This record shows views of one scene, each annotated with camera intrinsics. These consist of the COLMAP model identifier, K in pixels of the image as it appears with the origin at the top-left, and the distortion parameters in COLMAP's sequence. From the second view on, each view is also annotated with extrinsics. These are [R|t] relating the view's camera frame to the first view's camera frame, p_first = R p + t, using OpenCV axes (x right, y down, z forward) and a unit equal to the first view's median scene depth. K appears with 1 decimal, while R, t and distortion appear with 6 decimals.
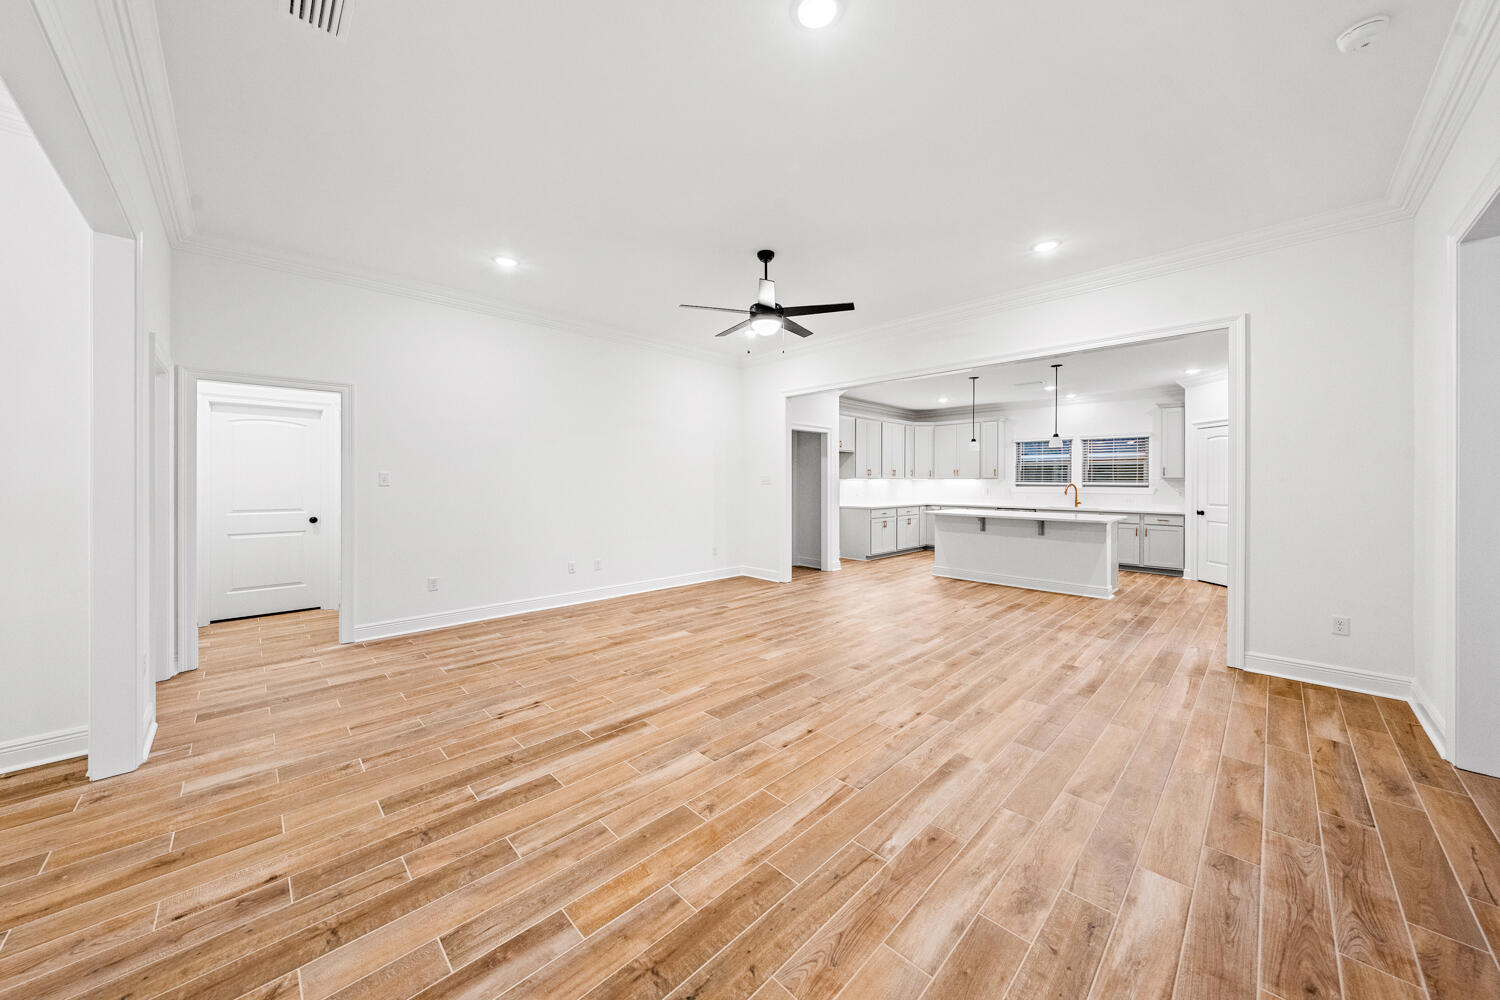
lens RADIAL K [[518.5, 0, 751.3], [0, 518.5, 484.2], [0, 0, 1]] dist [0.000732, 0.000030]
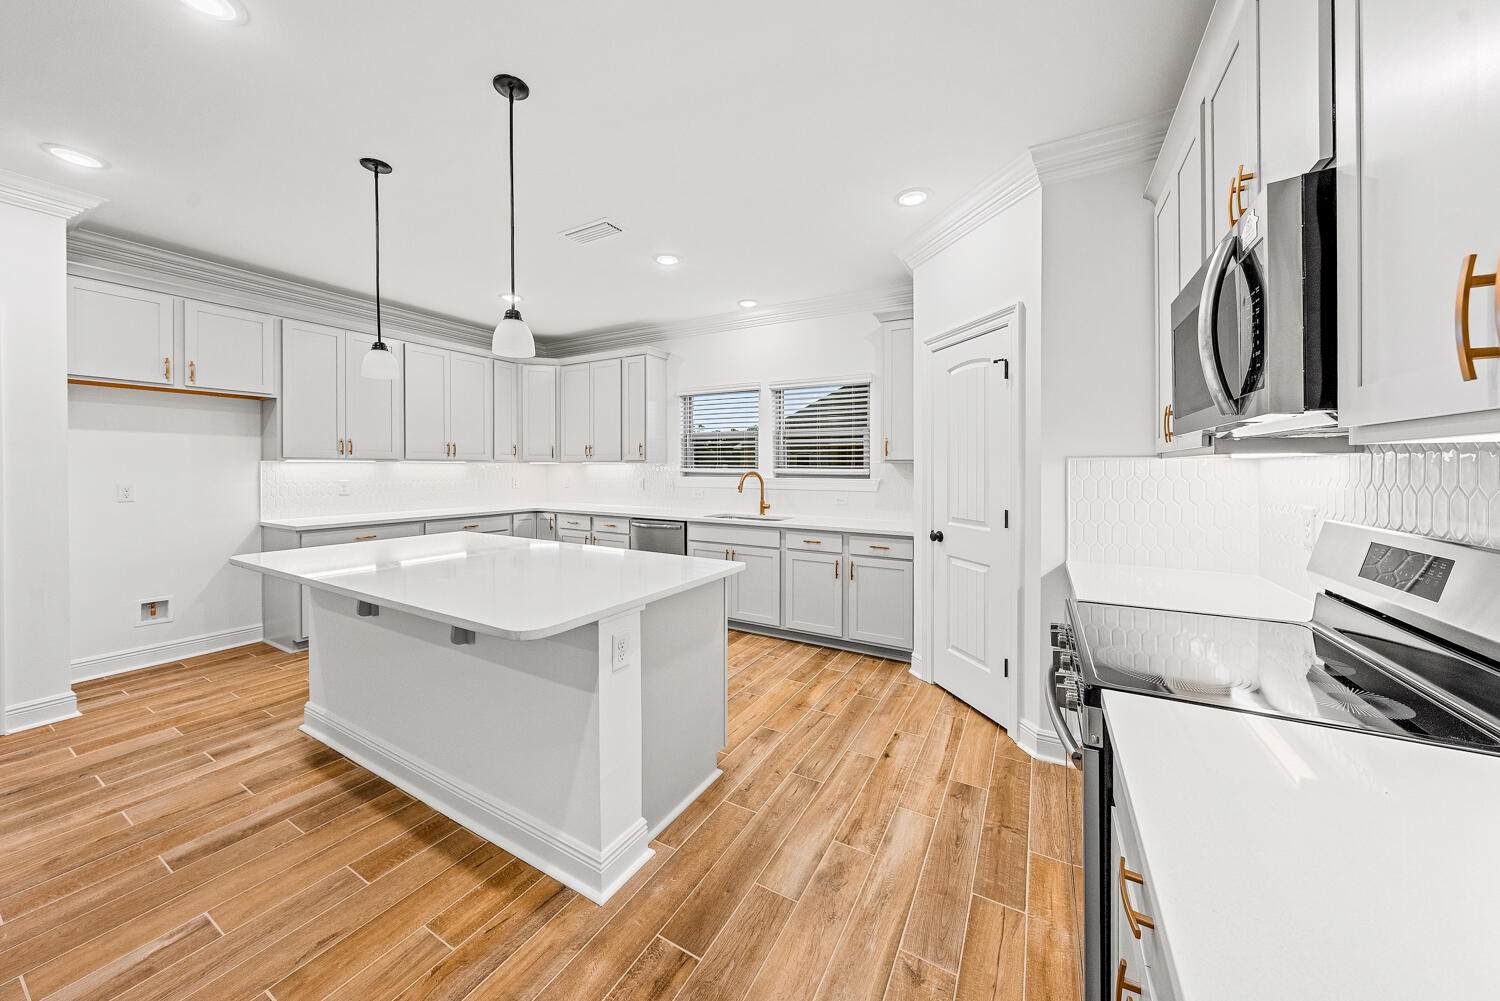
lens RADIAL K [[512.6, 0, 748.6], [0, 512.6, 470.0], [0, 0, 1]] dist [-0.000383, -0.000029]
pose [[0.962505, 0.000598, 0.271262, 0.501305], [-0.000232, 0.999999, -0.001380, -0.001478], [-0.271263, 0.001265, 0.962505, 0.525544]]
